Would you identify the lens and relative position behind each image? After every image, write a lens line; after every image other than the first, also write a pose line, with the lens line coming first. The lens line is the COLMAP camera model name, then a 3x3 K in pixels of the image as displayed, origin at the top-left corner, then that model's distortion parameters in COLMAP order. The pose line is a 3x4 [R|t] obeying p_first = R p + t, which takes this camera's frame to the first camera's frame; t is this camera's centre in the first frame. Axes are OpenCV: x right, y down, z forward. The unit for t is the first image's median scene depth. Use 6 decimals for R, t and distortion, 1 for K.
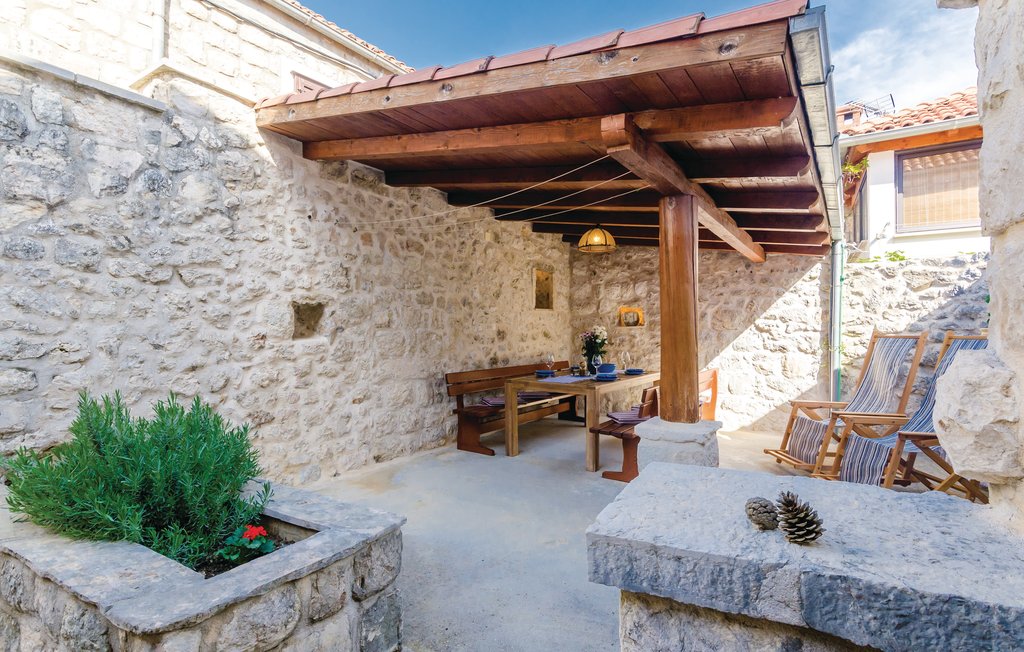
lens RADIAL K [[484.8, 0, 526.8], [0, 484.8, 324.4], [0, 0, 1]] dist [0.000462, 0.000170]
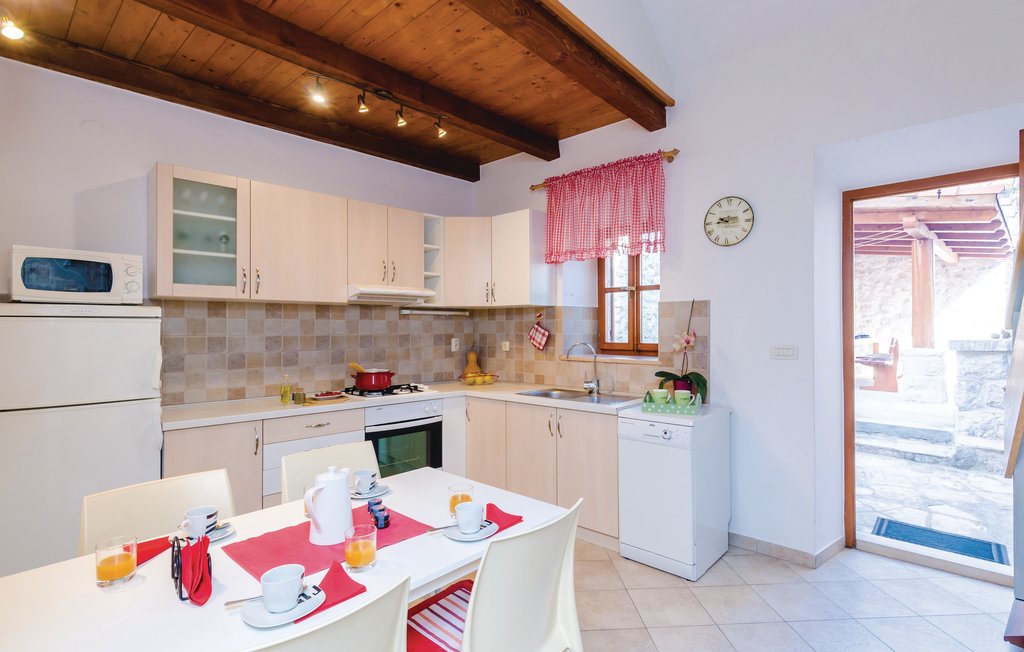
lens RADIAL K [[484.8, 0, 526.8], [0, 484.8, 324.4], [0, 0, 1]] dist [0.000462, 0.000170]
pose [[0.975434, -0.008316, -0.220136, -0.620718], [0.009531, 0.999945, 0.004458, 0.051628], [0.220087, -0.006447, 0.975459, -0.976696]]
